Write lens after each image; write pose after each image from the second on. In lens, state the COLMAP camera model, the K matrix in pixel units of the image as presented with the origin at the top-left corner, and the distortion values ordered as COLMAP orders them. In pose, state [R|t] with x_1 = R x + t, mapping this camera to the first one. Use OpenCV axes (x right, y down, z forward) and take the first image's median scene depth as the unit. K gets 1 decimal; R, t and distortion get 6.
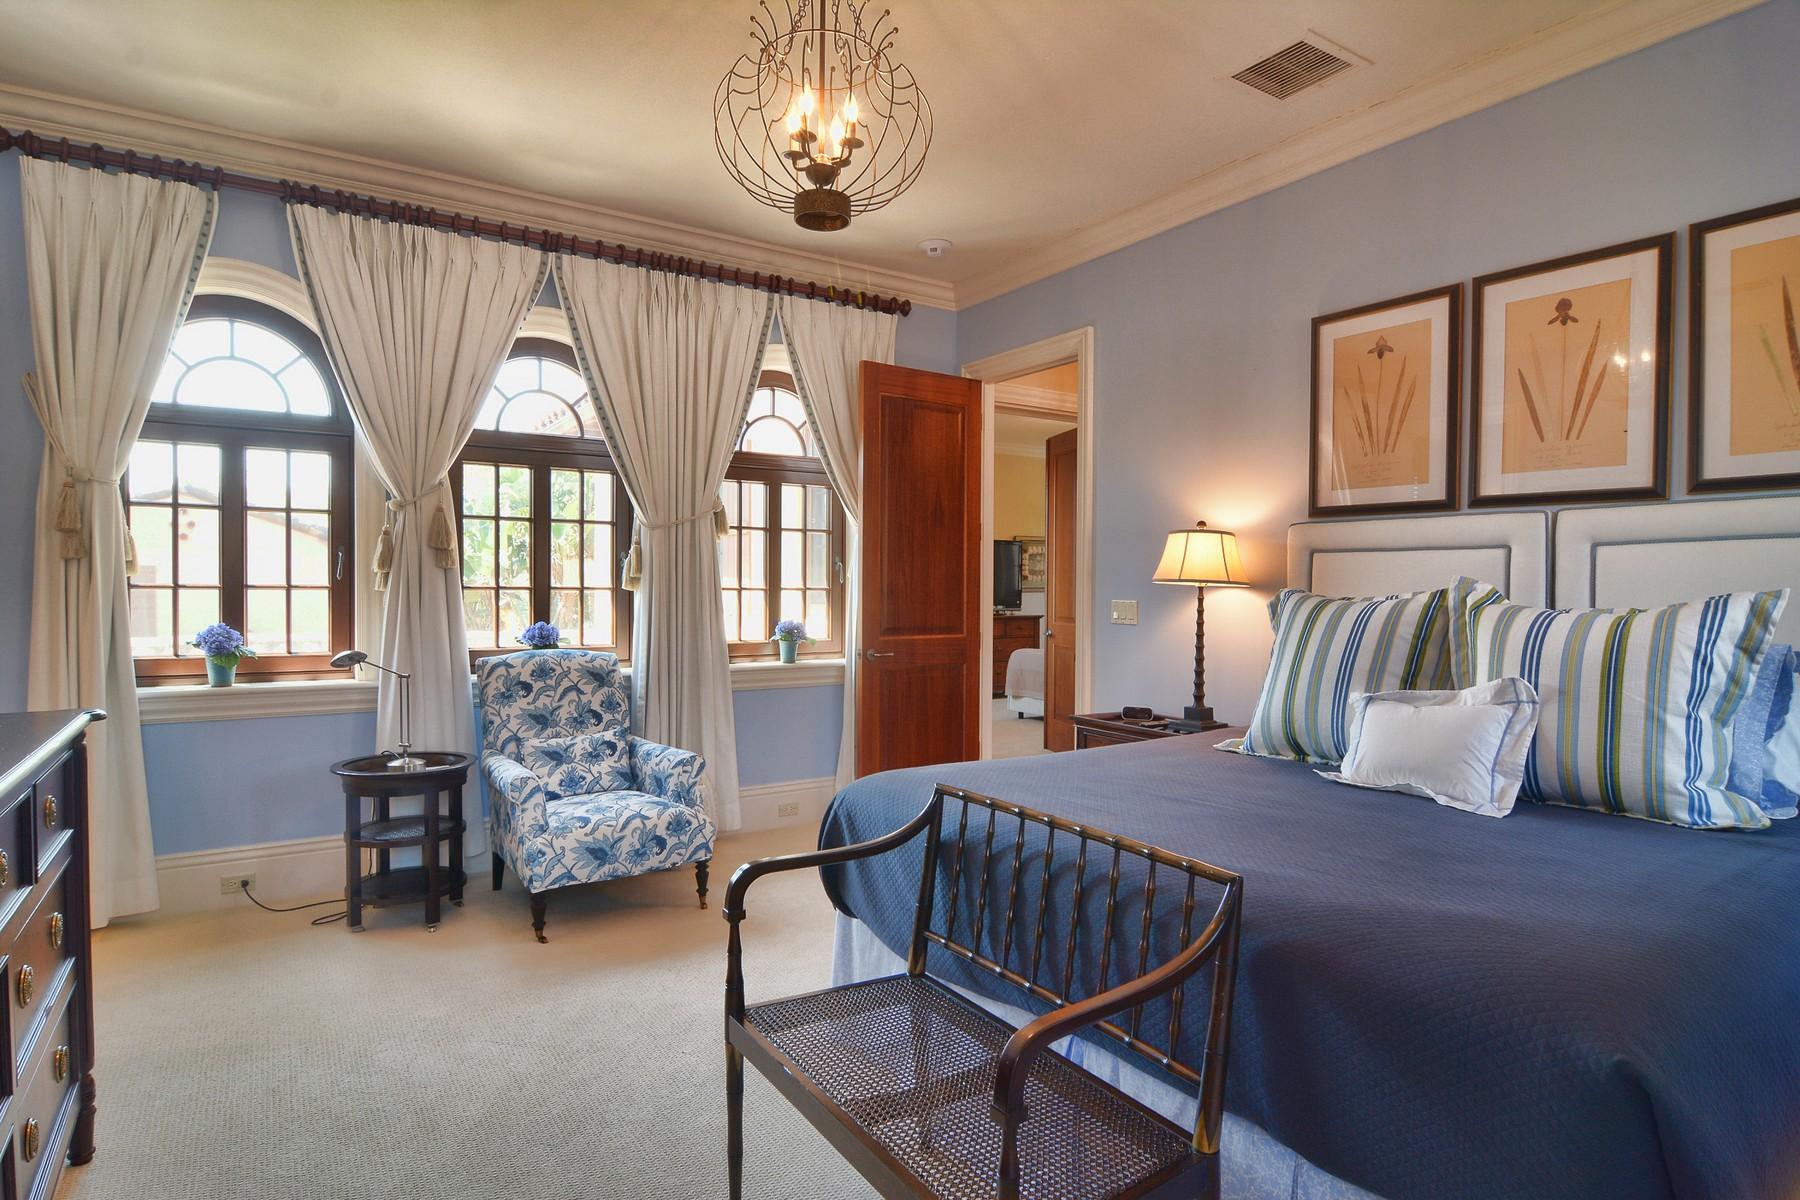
lens RADIAL K [[968.4, 0, 899.0], [0, 968.4, 599.6], [0, 0, 1]] dist [-0.012143, -0.003582]
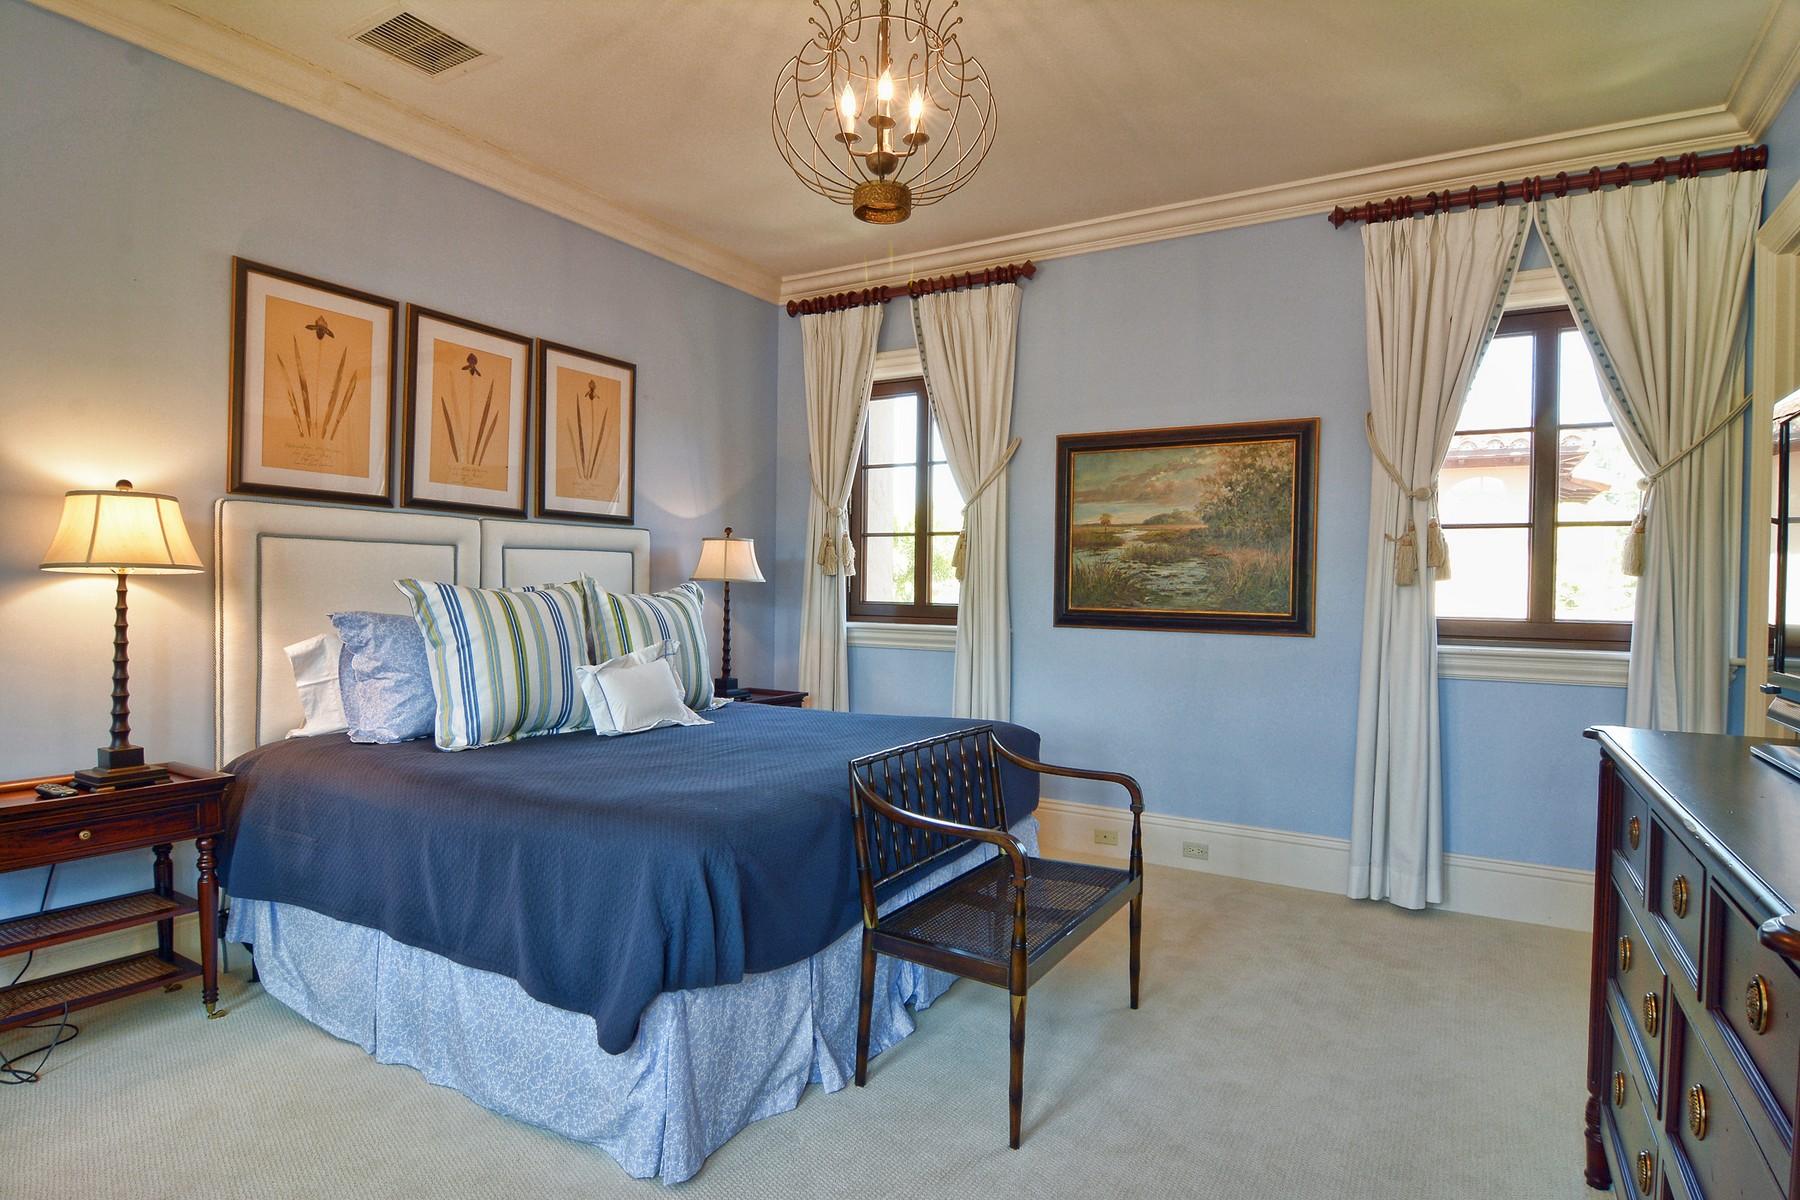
lens RADIAL K [[968.4, 0, 899.3], [0, 968.4, 599.2], [0, 0, 1]] dist [-0.012143, -0.003582]
pose [[-0.428959, -0.015516, 0.903191, -0.659582], [0.004210, 0.999807, 0.019176, -0.007567], [-0.903314, 0.012028, -0.428811, 0.954176]]
